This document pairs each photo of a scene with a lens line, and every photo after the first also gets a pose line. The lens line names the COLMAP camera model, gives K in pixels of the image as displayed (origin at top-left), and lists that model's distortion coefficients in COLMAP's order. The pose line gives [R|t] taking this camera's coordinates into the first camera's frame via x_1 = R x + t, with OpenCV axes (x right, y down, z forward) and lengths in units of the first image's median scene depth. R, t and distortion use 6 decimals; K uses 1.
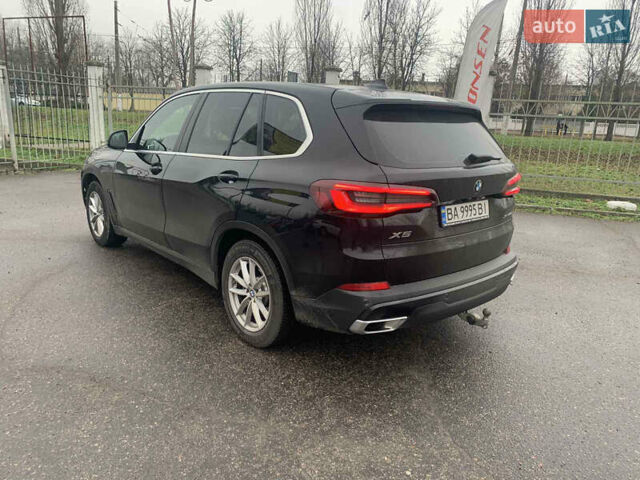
lens RADIAL K [[497.5, 0, 316.9], [0, 497.5, 240.4], [0, 0, 1]] dist [0.024762, -0.001135]
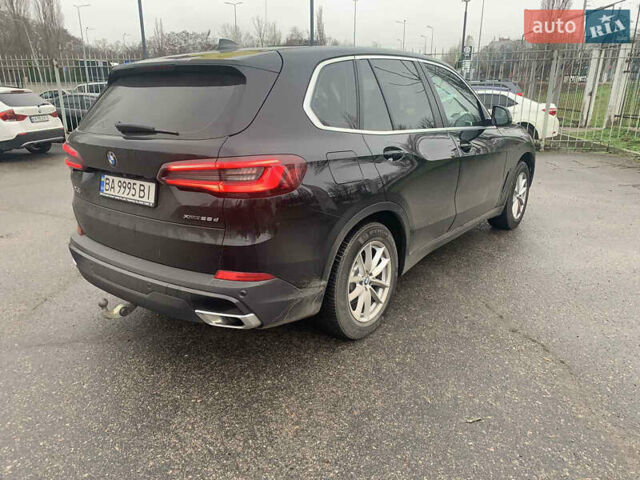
lens RADIAL K [[497.5, 0, 316.9], [0, 497.5, 240.4], [0, 0, 1]] dist [0.024762, -0.001135]
pose [[0.196482, 0.255070, -0.946749, 1.046628], [-0.226818, 0.951204, 0.209198, -0.197762], [0.953912, 0.173636, 0.244749, 0.962755]]
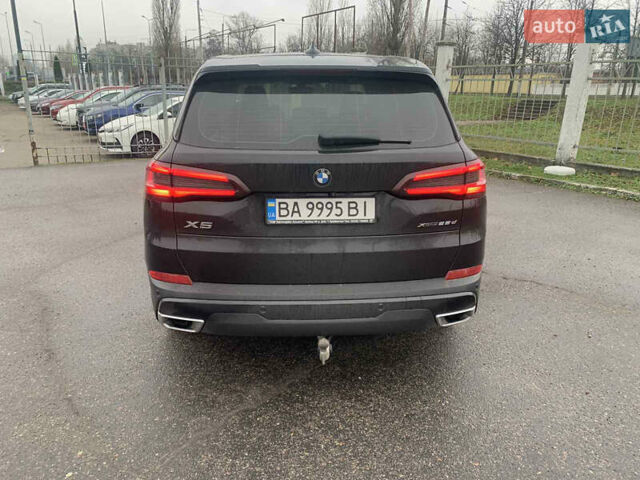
lens RADIAL K [[497.5, 0, 316.9], [0, 497.5, 240.4], [0, 0, 1]] dist [0.024762, -0.001135]
pose [[0.790754, 0.146798, -0.594271, 0.649289], [-0.126805, 0.989044, 0.075586, -0.058288], [0.598856, 0.015587, 0.800705, 0.330104]]
